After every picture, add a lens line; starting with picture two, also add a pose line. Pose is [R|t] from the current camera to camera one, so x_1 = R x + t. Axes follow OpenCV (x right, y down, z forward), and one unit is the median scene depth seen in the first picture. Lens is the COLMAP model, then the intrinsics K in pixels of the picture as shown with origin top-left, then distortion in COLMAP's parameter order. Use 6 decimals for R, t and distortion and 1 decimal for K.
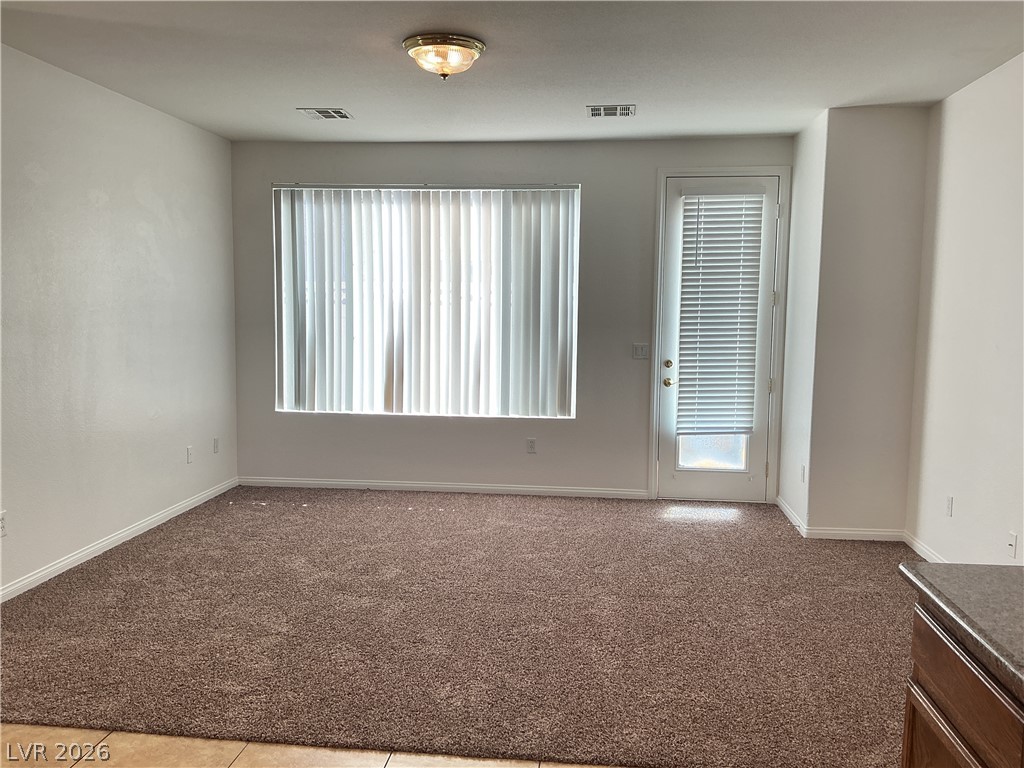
lens RADIAL K [[850.9, 0, 515.0], [0, 850.9, 383.4], [0, 0, 1]] dist [0.159720, -0.325890]
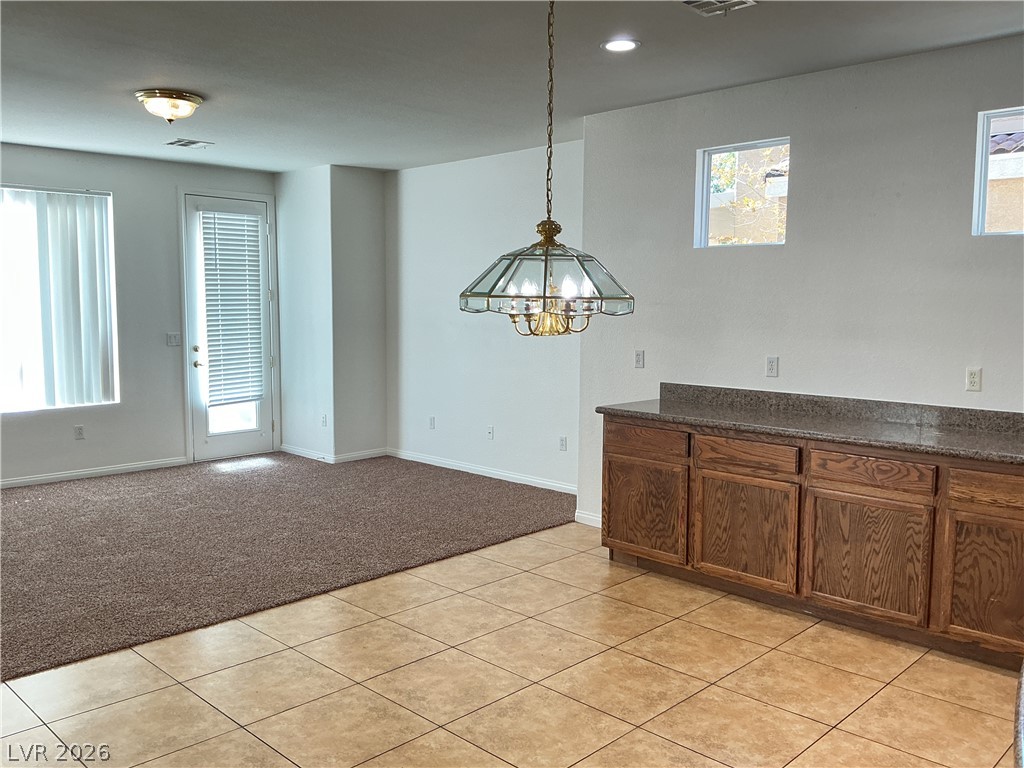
lens RADIAL K [[850.9, 0, 515.0], [0, 850.9, 383.4], [0, 0, 1]] dist [0.159720, -0.325890]
pose [[0.618089, -0.081896, 0.781831, -0.501486], [0.073857, 0.996209, 0.045963, 0.002663], [-0.782631, 0.029335, 0.621794, -0.105881]]
